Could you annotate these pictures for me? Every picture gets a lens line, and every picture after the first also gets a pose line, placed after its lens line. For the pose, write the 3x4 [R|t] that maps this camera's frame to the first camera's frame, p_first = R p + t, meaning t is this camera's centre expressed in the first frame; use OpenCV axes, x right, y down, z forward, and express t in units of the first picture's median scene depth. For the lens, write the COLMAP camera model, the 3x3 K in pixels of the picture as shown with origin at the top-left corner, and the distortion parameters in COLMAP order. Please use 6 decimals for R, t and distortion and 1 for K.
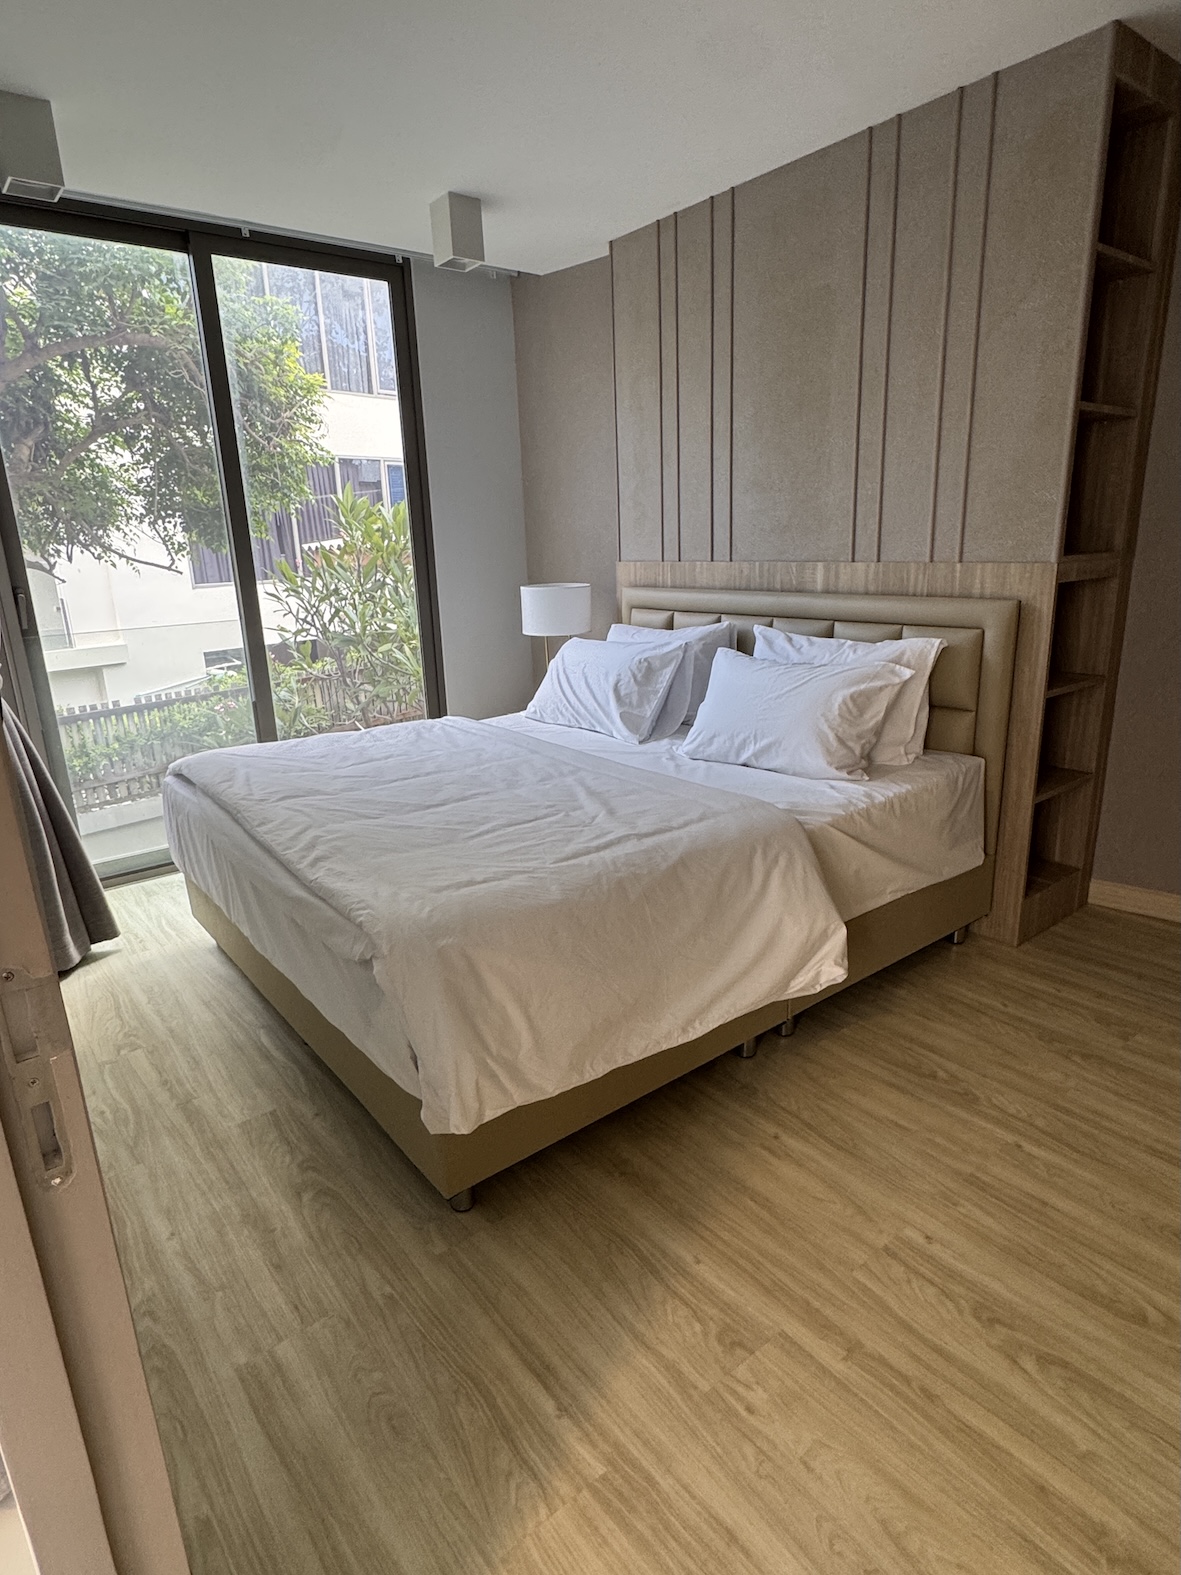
lens RADIAL K [[892.9, 0, 587.3], [0, 892.9, 791.3], [0, 0, 1]] dist [0.004740, 0.000727]
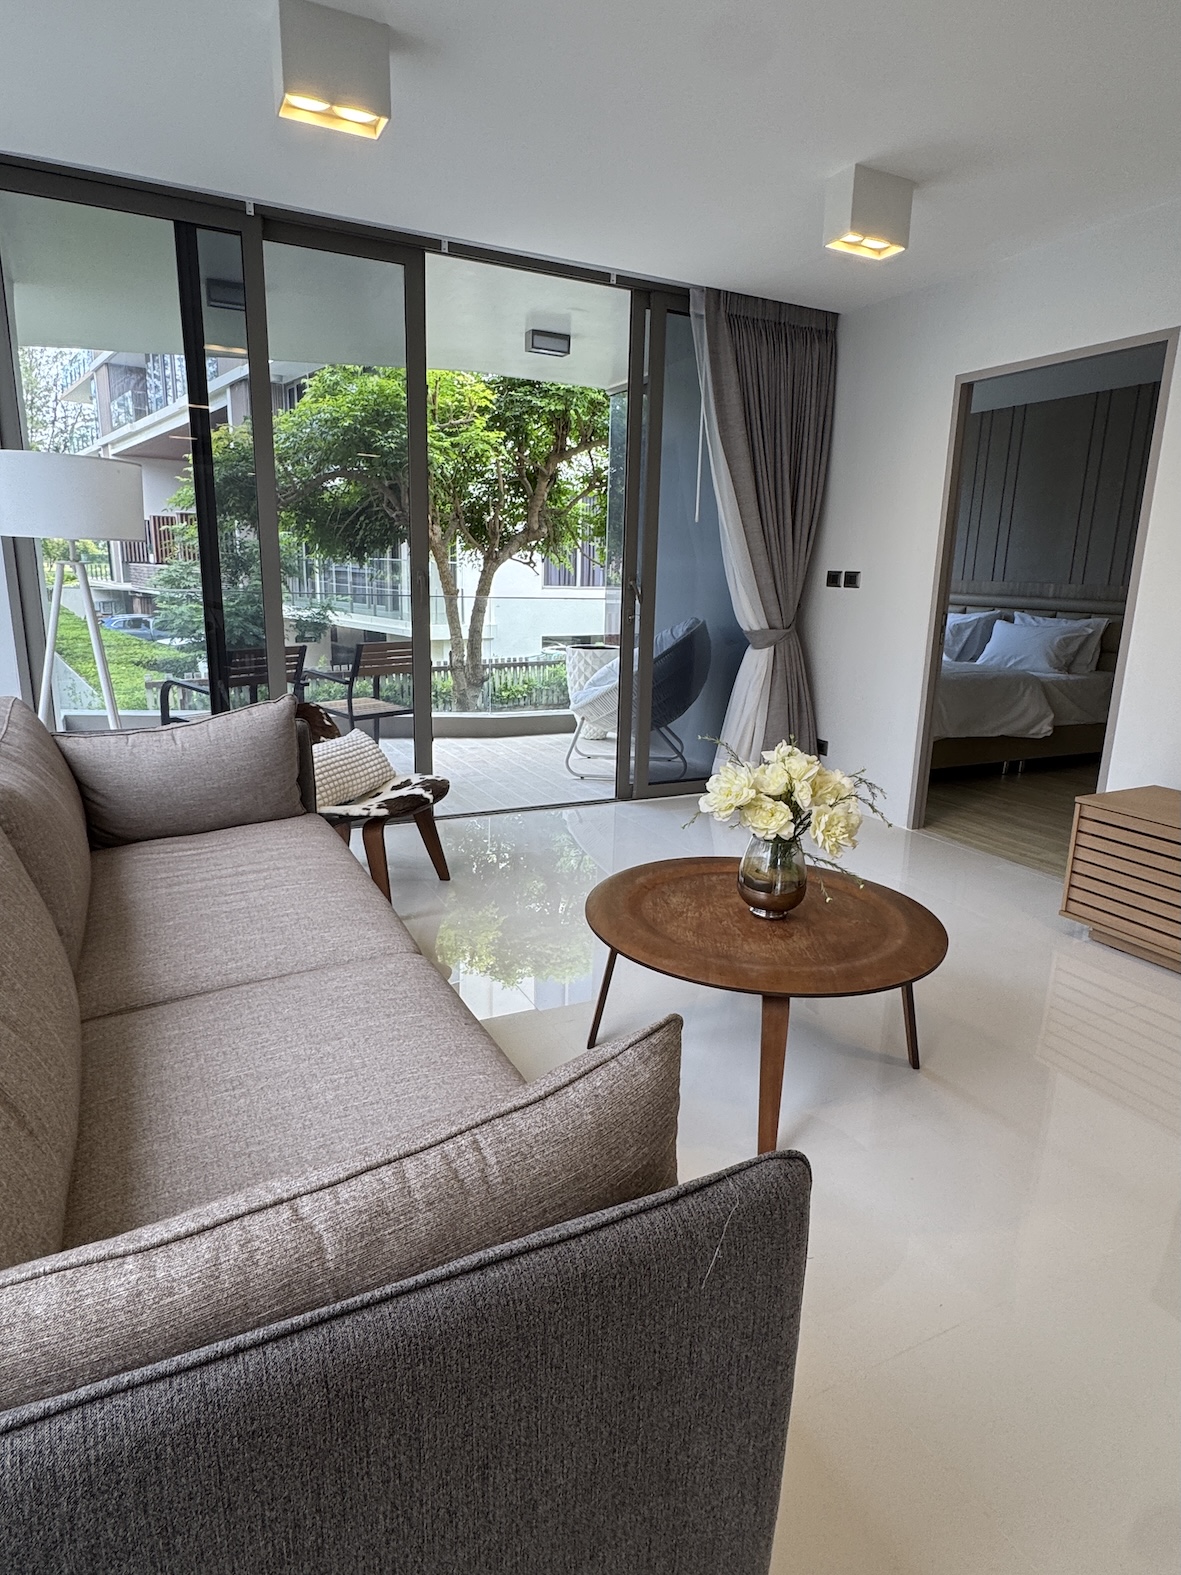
lens RADIAL K [[892.9, 0, 594.5], [0, 892.9, 789.7], [0, 0, 1]] dist [0.004740, 0.000727]
pose [[0.978621, 0.107279, -0.175477, -0.395980], [-0.113175, 0.993287, -0.023915, 0.424029], [0.171734, 0.043263, 0.984193, -1.310921]]
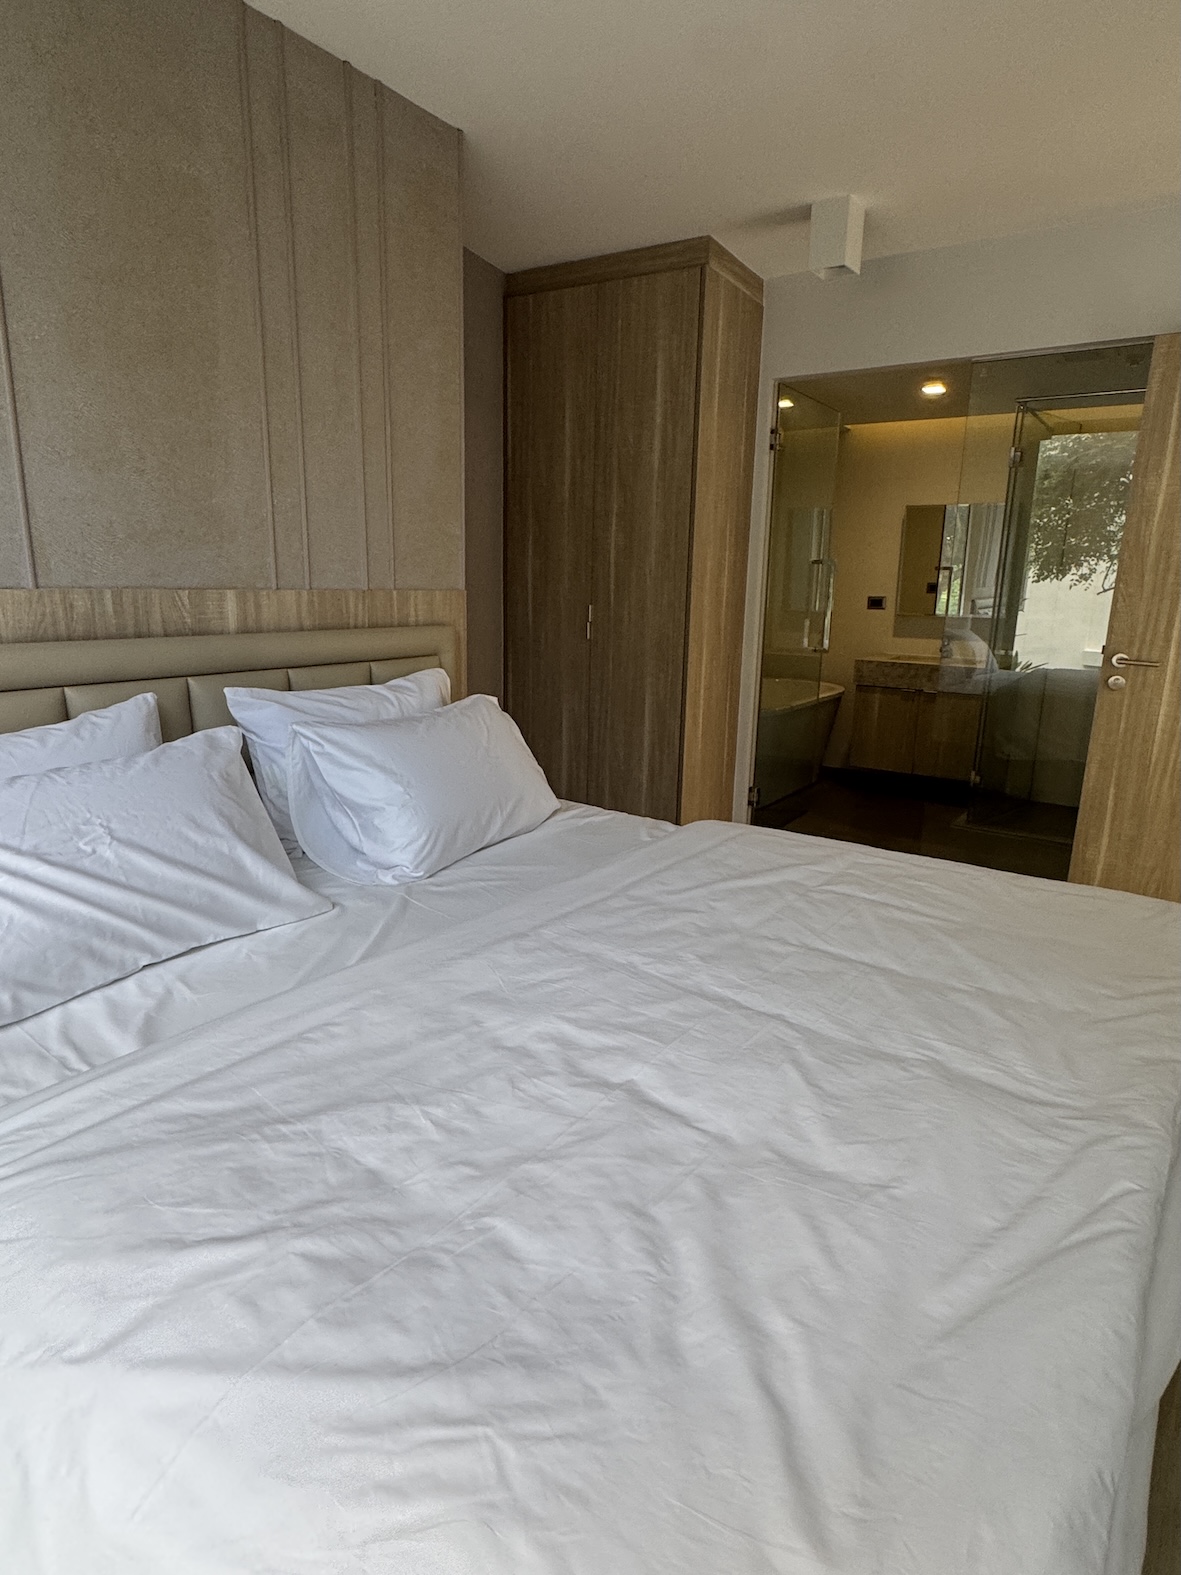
lens RADIAL K [[892.9, 0, 589.7], [0, 892.9, 787.6], [0, 0, 1]] dist [0.004740, 0.000727]
pose [[-0.300623, -0.197256, 0.933121, -0.546270], [0.245219, 0.929501, 0.275493, -0.259681], [-0.921680, 0.311639, -0.231059, 1.045807]]
